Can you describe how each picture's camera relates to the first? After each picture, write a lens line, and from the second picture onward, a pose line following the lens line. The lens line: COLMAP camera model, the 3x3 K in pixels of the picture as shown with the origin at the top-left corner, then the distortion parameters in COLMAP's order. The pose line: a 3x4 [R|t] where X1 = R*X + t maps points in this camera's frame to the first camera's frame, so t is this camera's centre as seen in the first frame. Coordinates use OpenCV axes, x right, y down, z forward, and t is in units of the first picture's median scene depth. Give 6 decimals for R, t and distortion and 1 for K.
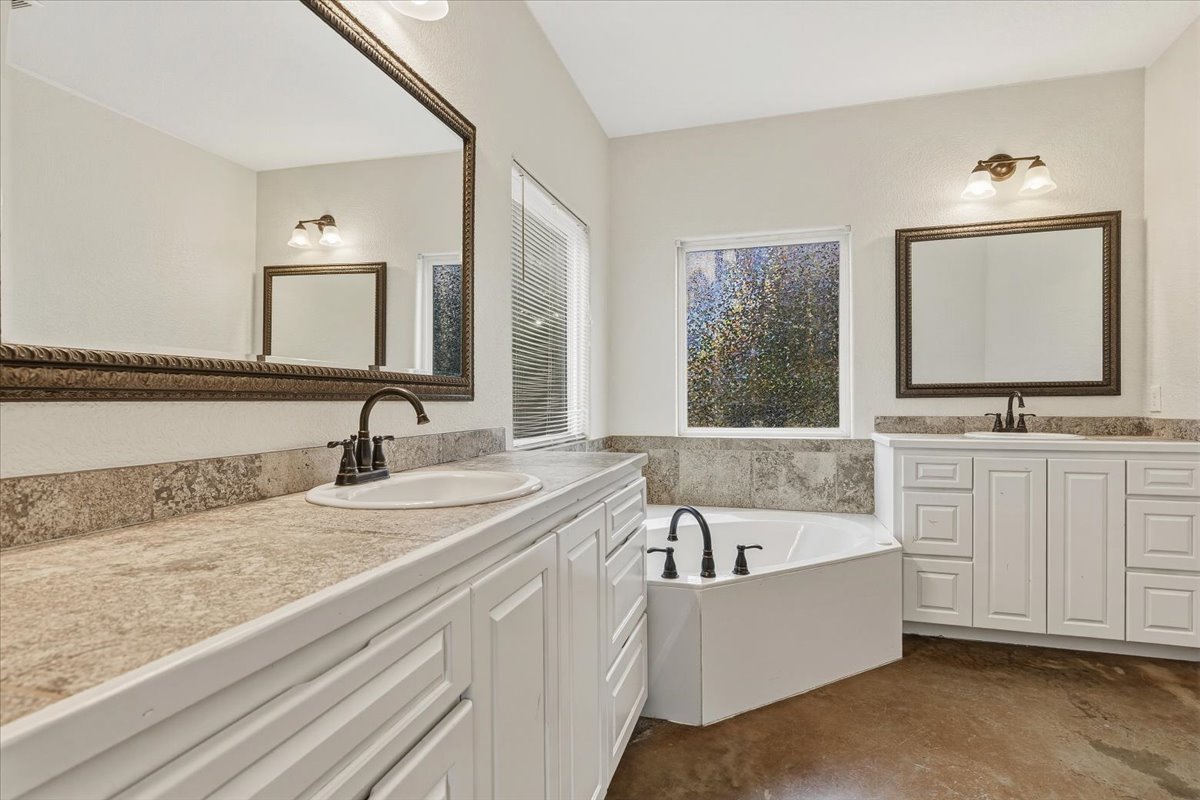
lens RADIAL K [[599.1, 0, 598.1], [0, 599.1, 401.8], [0, 0, 1]] dist [-0.003617, -0.001432]
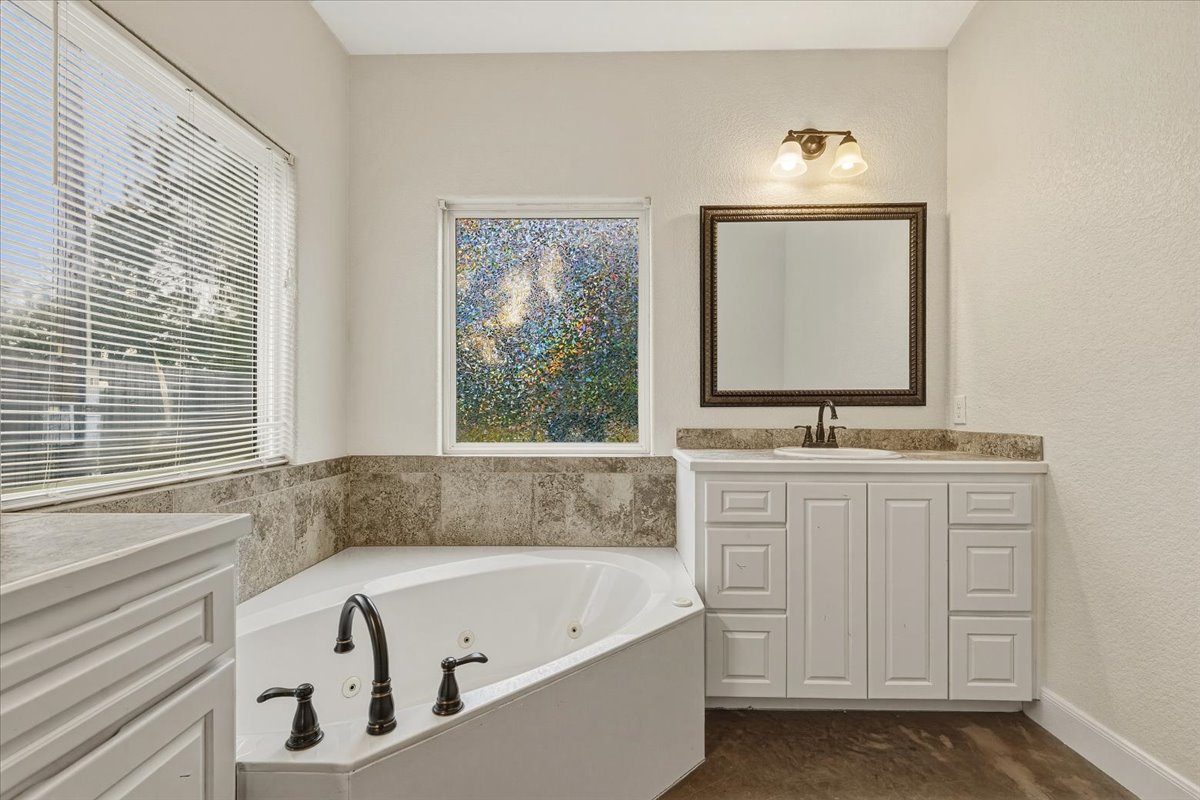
lens RADIAL K [[569.4, 0, 600.0], [0, 569.4, 400.0], [0, 0, 1]] dist [0.001514, 0.000360]
pose [[0.961548, 0.008762, 0.274496, 0.156804], [-0.005031, 0.999885, -0.014293, -0.004391], [-0.274590, 0.012363, 0.961482, 0.296113]]
